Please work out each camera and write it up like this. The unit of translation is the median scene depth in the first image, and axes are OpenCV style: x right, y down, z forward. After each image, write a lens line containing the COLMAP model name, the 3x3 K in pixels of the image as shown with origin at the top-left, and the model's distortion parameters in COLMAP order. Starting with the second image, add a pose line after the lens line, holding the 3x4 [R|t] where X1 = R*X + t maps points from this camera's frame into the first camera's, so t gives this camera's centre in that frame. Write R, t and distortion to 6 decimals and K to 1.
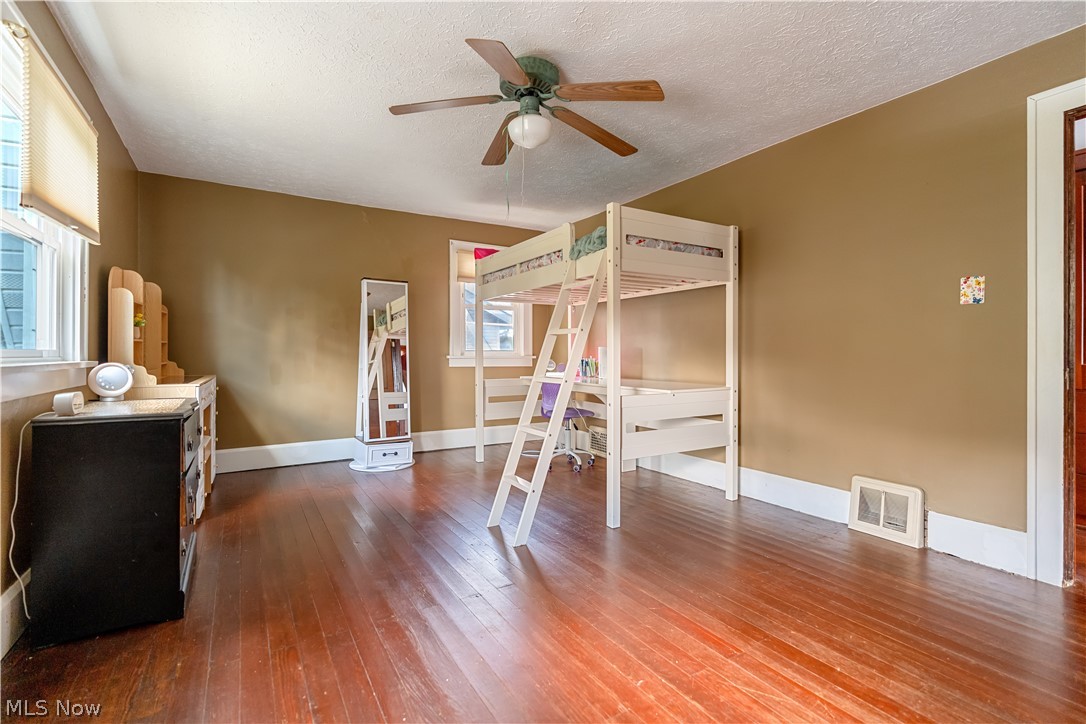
lens RADIAL K [[491.7, 0, 543.2], [0, 491.7, 355.5], [0, 0, 1]] dist [0.001137, -0.003858]
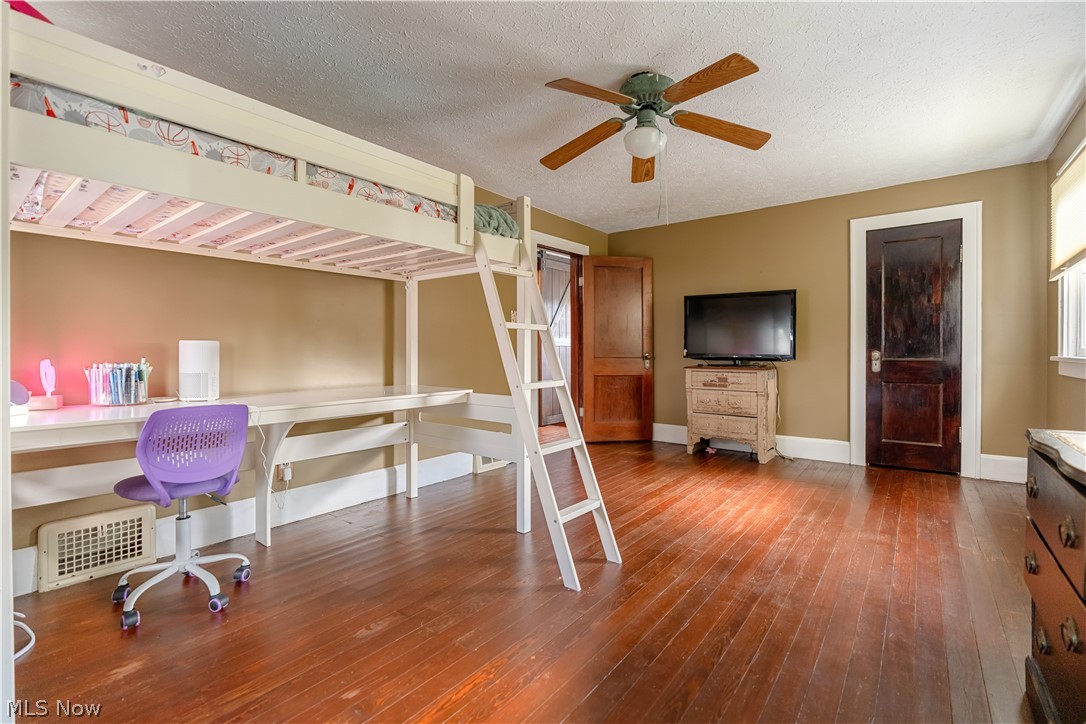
lens RADIAL K [[491.7, 0, 540.1], [0, 491.7, 355.6], [0, 0, 1]] dist [0.001137, -0.003858]
pose [[-0.344680, -0.008414, 0.938683, -0.619001], [0.002028, 0.999951, 0.009708, -0.005696], [-0.938718, 0.005250, -0.344646, 1.034286]]
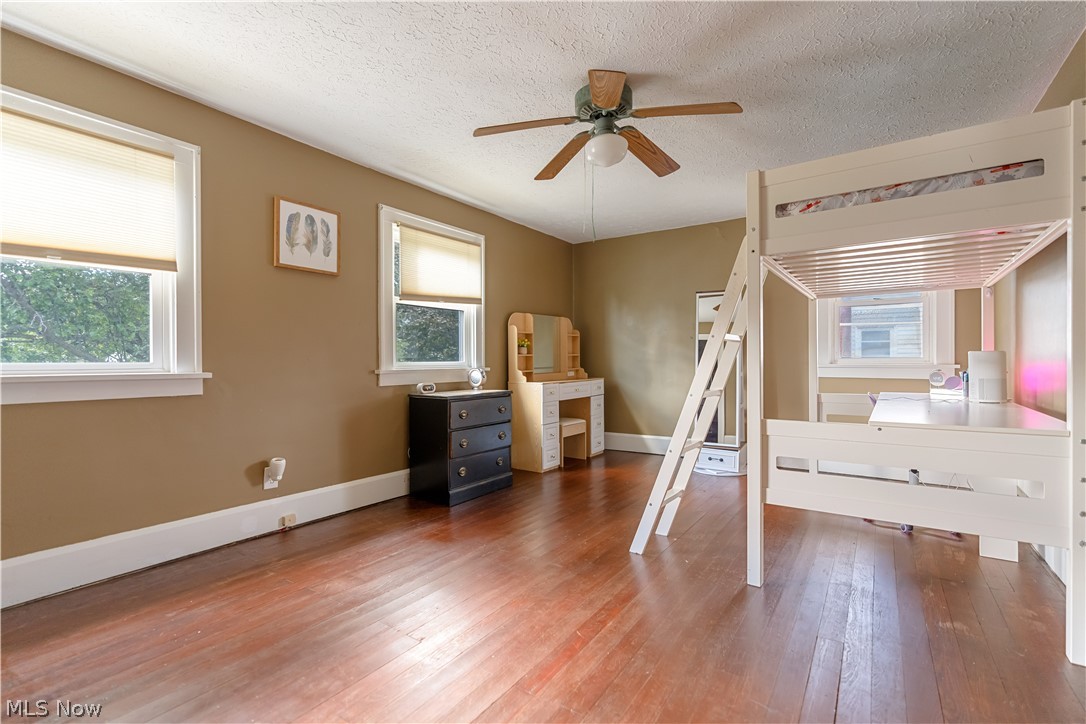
lens RADIAL K [[491.7, 0, 542.2], [0, 491.7, 362.8], [0, 0, 1]] dist [0.001137, -0.003858]
pose [[0.401580, 0.000551, -0.915824, 0.572600], [0.002721, 0.999995, 0.001794, -0.006264], [0.915820, -0.003212, 0.401576, 0.296497]]
